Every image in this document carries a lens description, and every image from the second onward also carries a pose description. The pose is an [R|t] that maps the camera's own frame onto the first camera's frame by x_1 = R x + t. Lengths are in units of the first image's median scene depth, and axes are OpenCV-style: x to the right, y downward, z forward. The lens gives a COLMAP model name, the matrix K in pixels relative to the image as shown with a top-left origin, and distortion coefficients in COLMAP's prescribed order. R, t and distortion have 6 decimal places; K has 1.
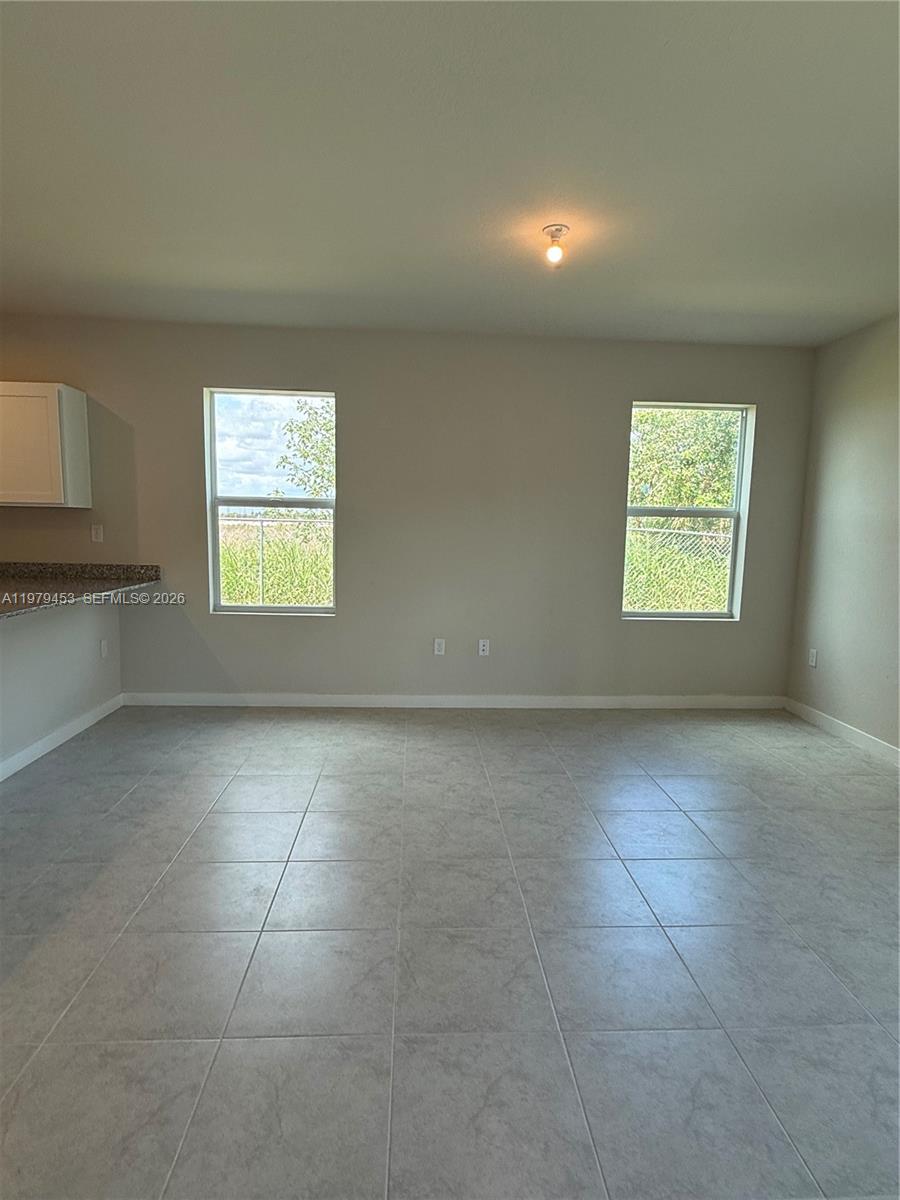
lens RADIAL K [[650.4, 0, 451.3], [0, 650.4, 602.0], [0, 0, 1]] dist [-0.002437, 0.000515]
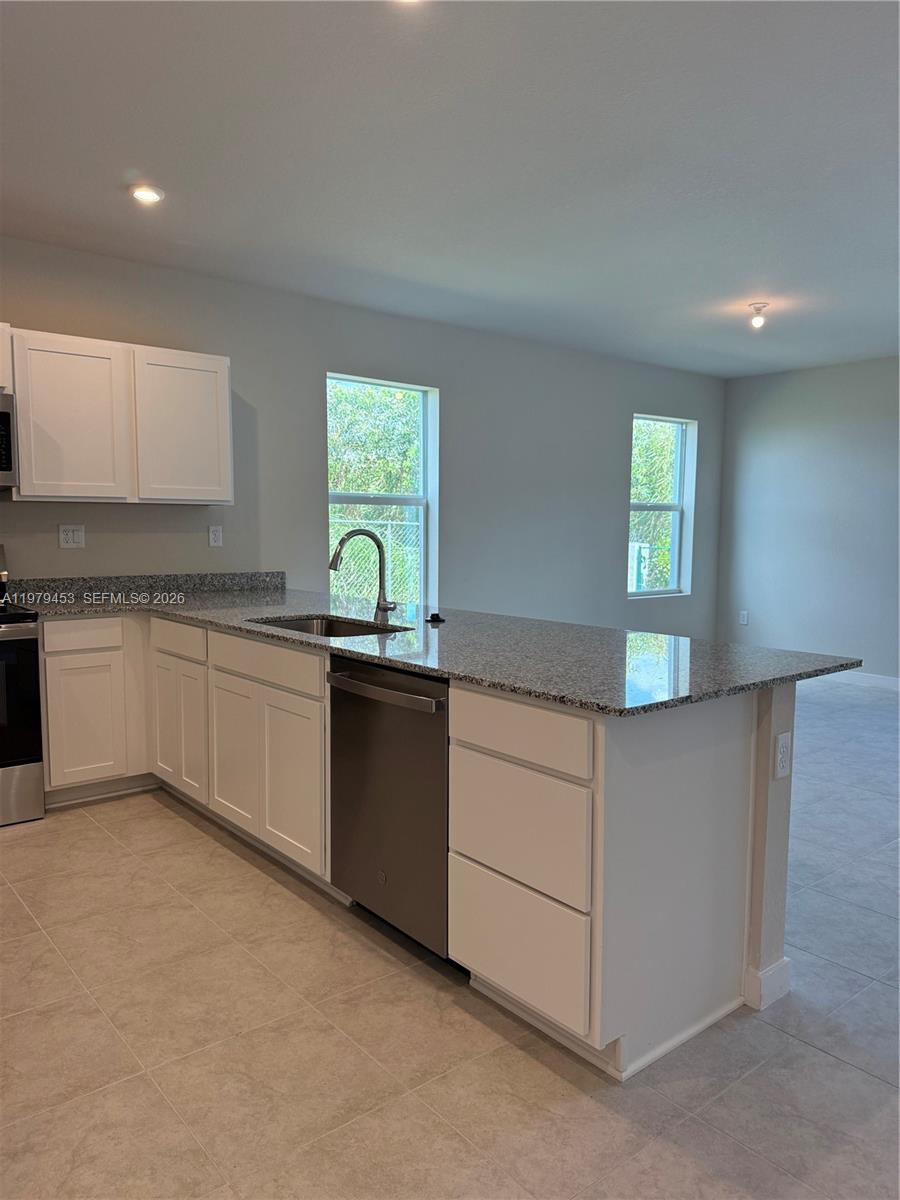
lens RADIAL K [[837.8, 0, 443.6], [0, 837.8, 600.4], [0, 0, 1]] dist [0.117612, -0.140729]
pose [[0.807706, -0.068853, 0.585552, -0.953182], [0.081727, 0.996645, 0.004459, -0.005821], [-0.583894, 0.044254, 0.810623, -0.032556]]
